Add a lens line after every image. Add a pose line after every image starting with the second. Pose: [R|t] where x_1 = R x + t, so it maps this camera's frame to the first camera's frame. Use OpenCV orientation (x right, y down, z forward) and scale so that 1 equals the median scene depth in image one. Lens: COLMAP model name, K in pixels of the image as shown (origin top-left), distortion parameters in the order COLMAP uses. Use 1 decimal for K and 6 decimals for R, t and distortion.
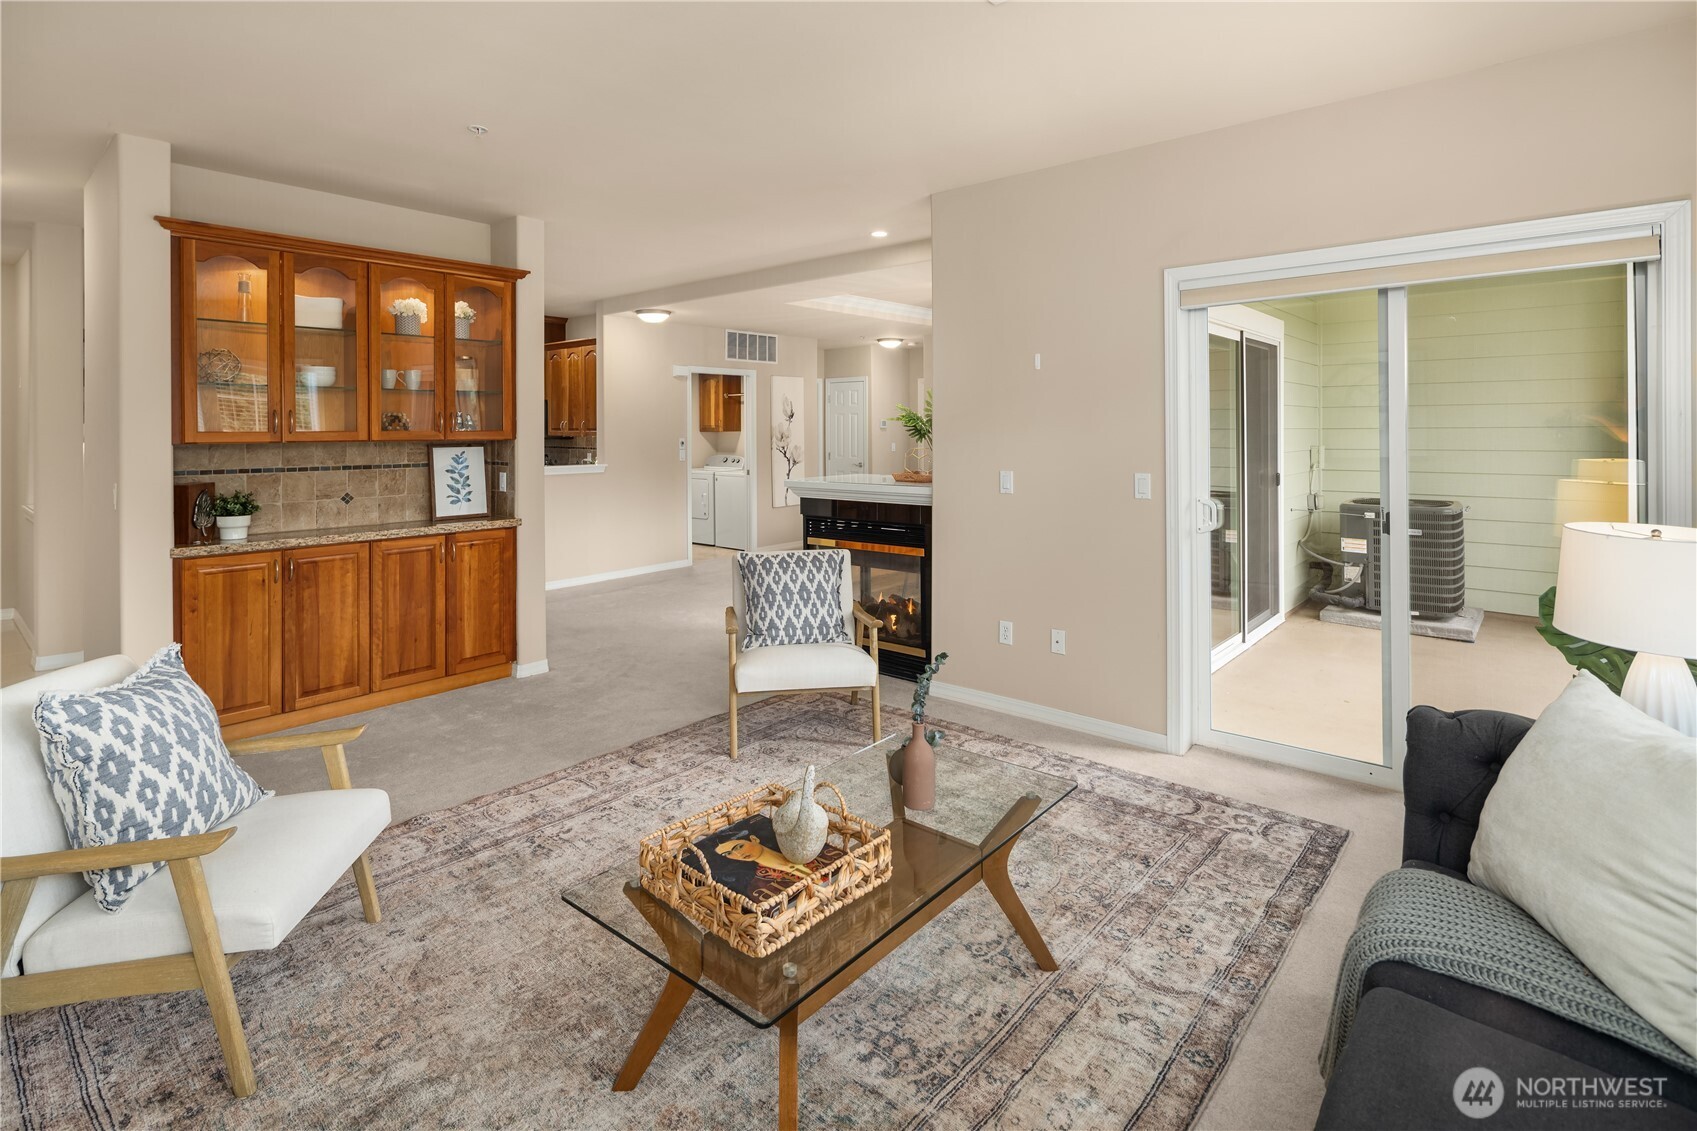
lens RADIAL K [[855.4, 0, 829.9], [0, 855.4, 445.9], [0, 0, 1]] dist [0.002423, -0.004741]
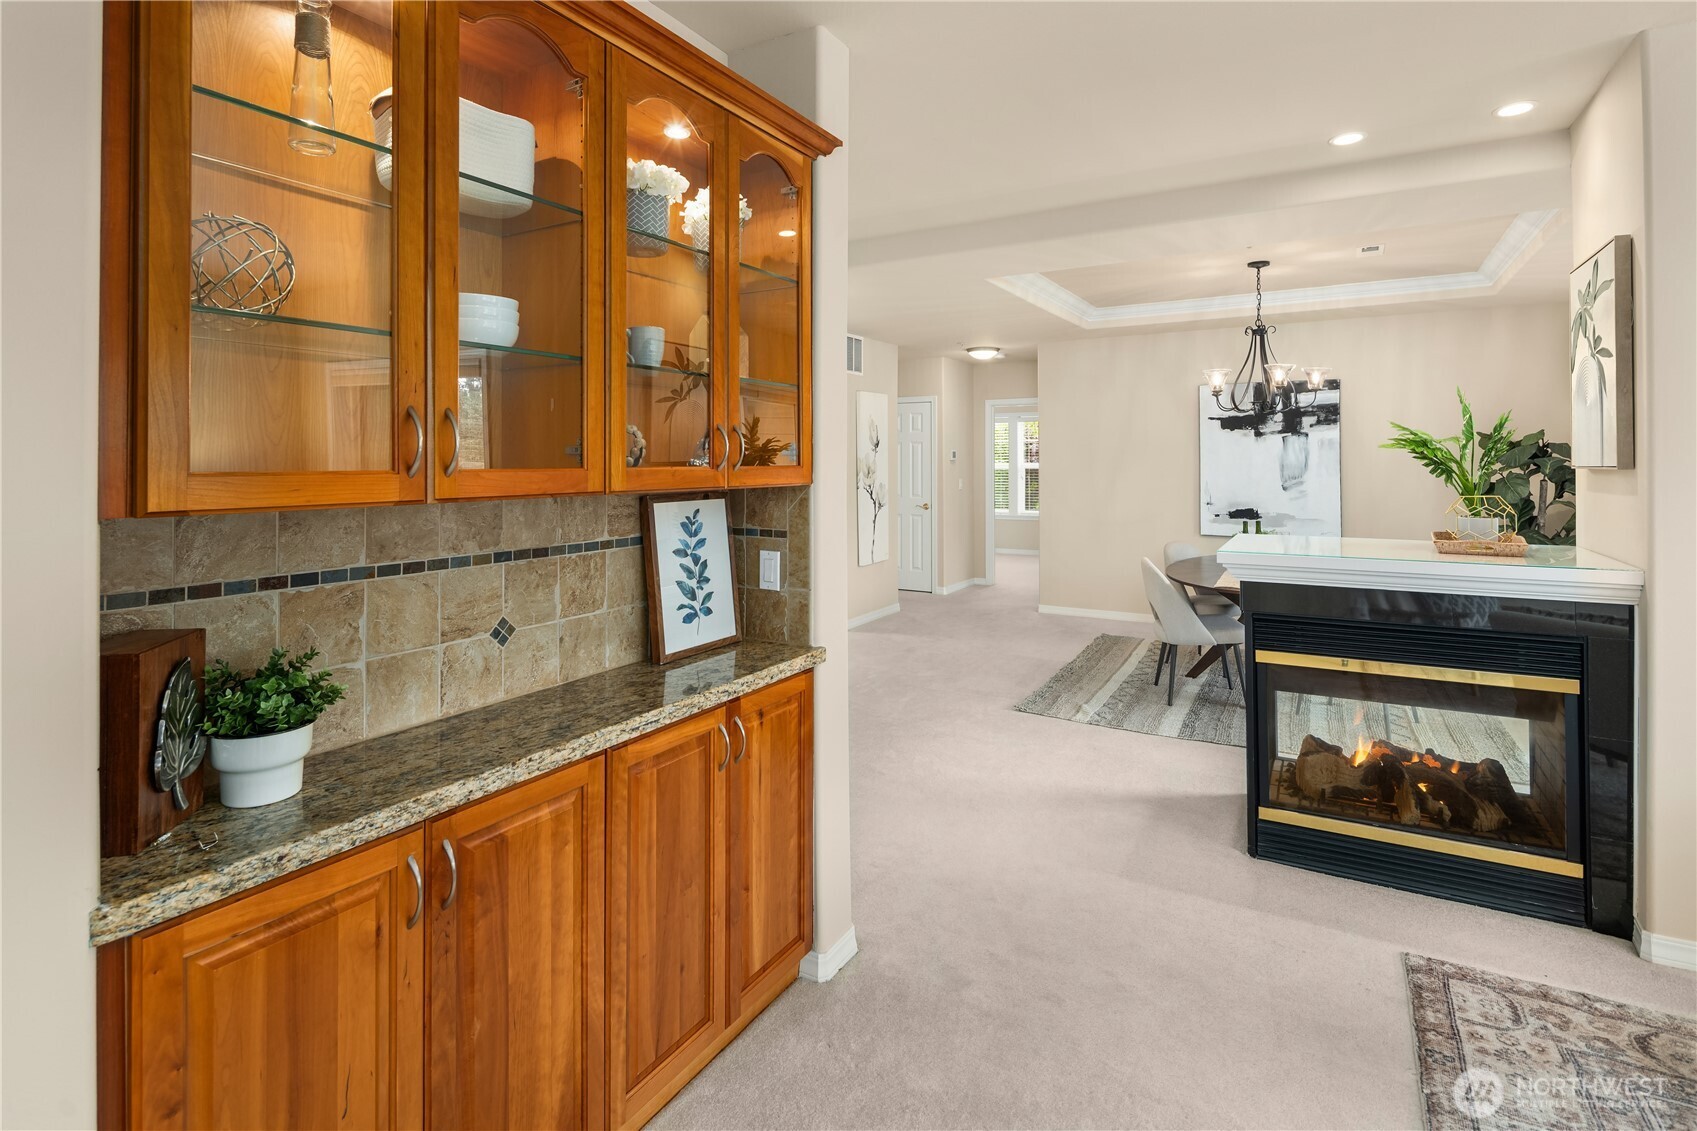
lens RADIAL K [[855.4, 0, 832.9], [0, 855.4, 464.9], [0, 0, 1]] dist [0.002423, -0.004741]
pose [[0.981477, 0.000838, 0.191576, -0.502647], [0.002078, 0.999885, -0.015024, -0.012208], [-0.191567, 0.015144, 0.981363, 0.584999]]
